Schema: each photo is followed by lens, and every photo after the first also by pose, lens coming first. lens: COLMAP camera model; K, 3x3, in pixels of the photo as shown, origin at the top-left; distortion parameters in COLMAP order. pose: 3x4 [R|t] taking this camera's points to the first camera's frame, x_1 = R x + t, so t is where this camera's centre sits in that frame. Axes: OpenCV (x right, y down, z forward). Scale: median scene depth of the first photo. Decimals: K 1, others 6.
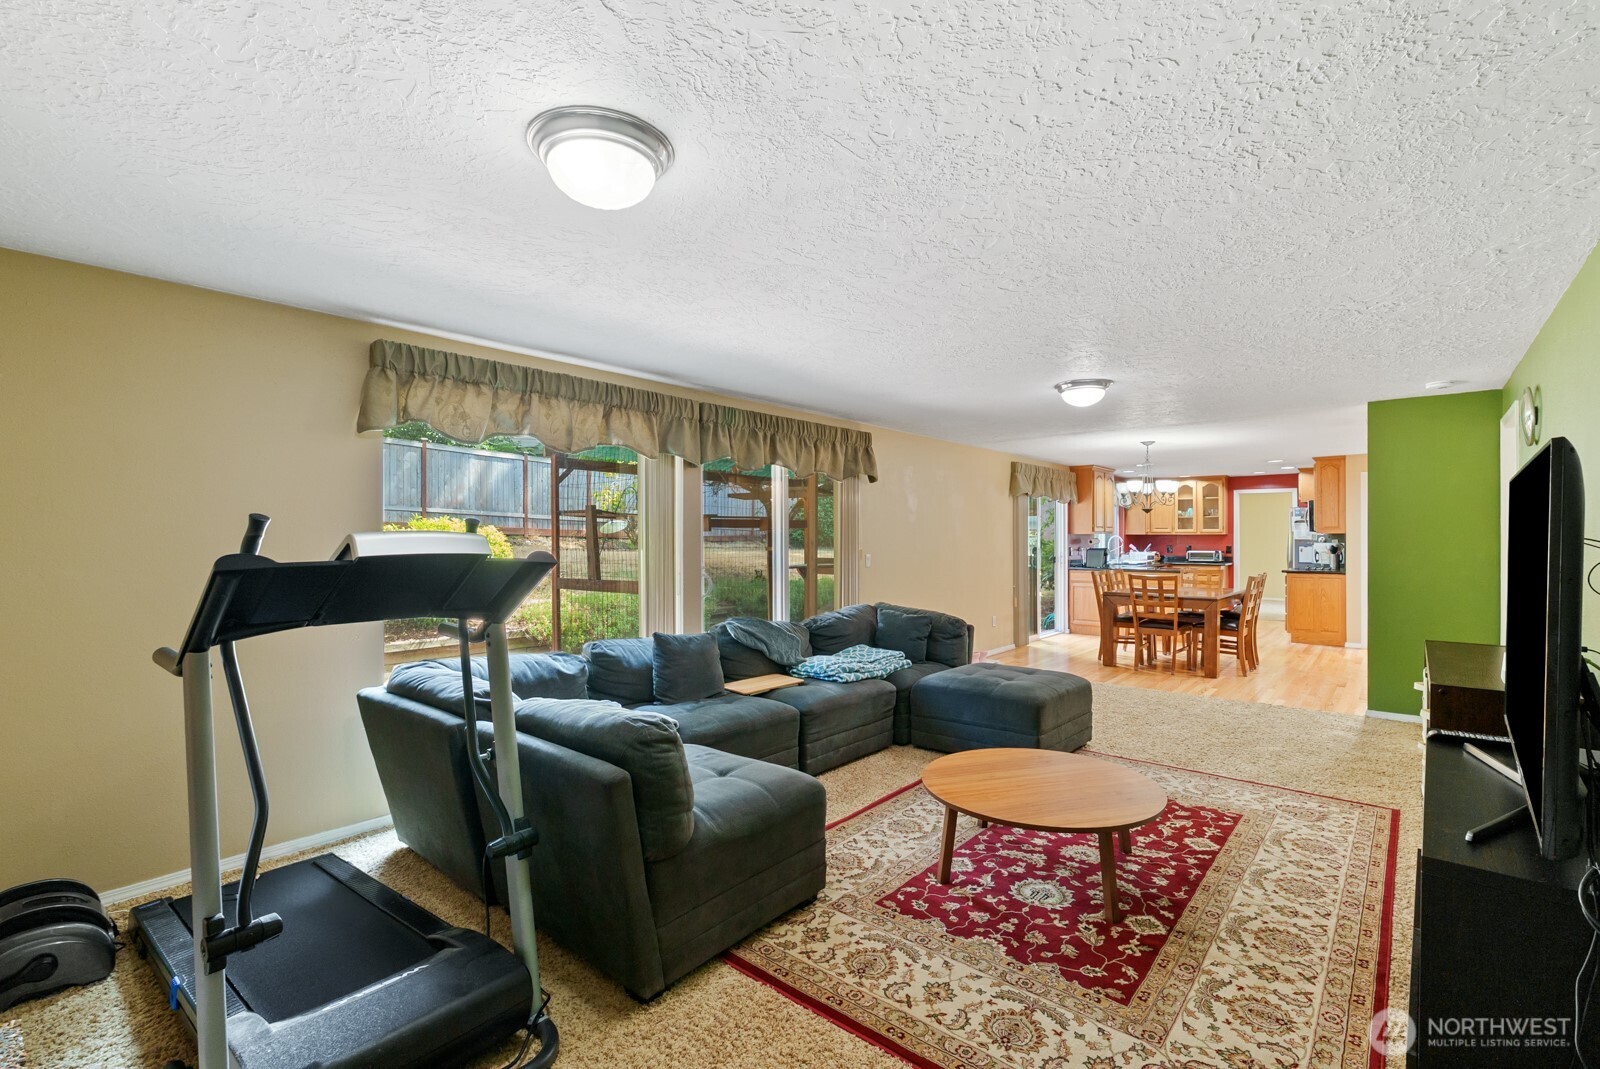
lens RADIAL K [[707.4, 0, 804.3], [0, 707.4, 542.4], [0, 0, 1]] dist [-0.003051, 0.000166]
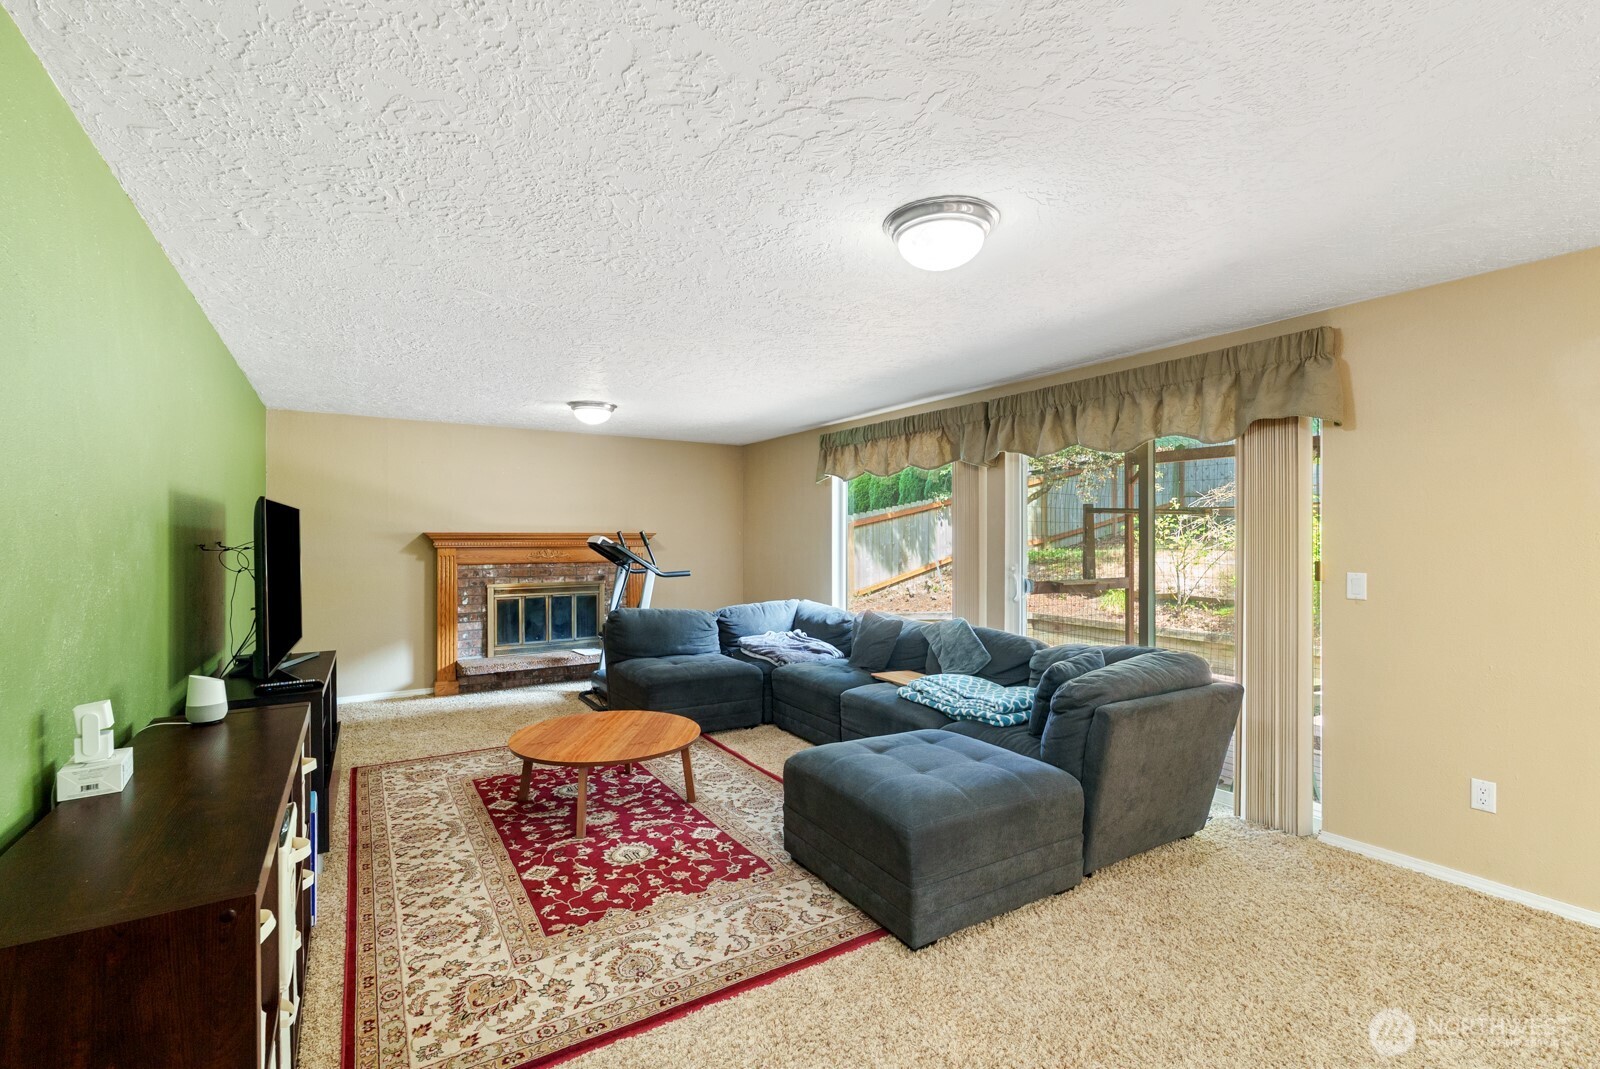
lens RADIAL K [[707.4, 0, 809.8], [0, 707.4, 537.5], [0, 0, 1]] dist [-0.003051, 0.000166]
pose [[-0.285687, 0.002306, -0.958320, 1.299773], [-0.006454, 0.999970, 0.004331, -0.013268], [0.958301, 0.007422, -0.285663, 1.547059]]
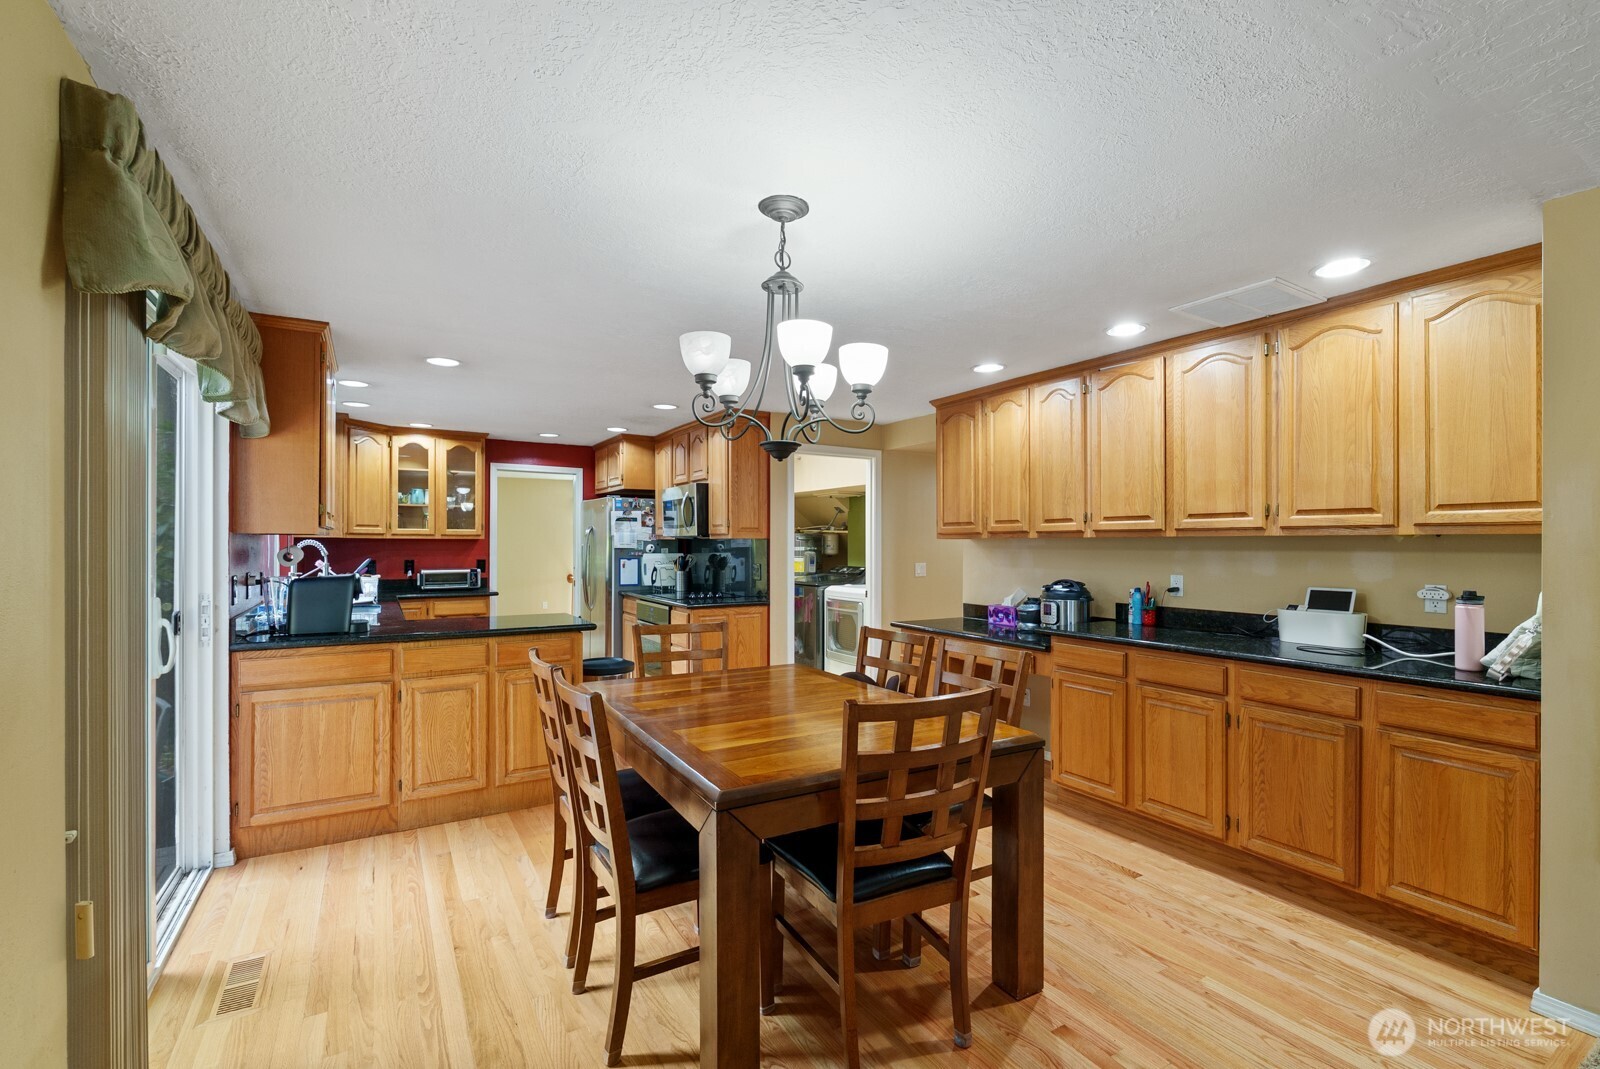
lens RADIAL K [[707.4, 0, 801.2], [0, 707.4, 541.2], [0, 0, 1]] dist [-0.003051, 0.000166]
pose [[0.317843, 0.003606, 0.948136, 0.524956], [0.005369, 0.999970, -0.005603, -0.018887], [-0.948128, 0.006871, 0.317814, 2.138051]]
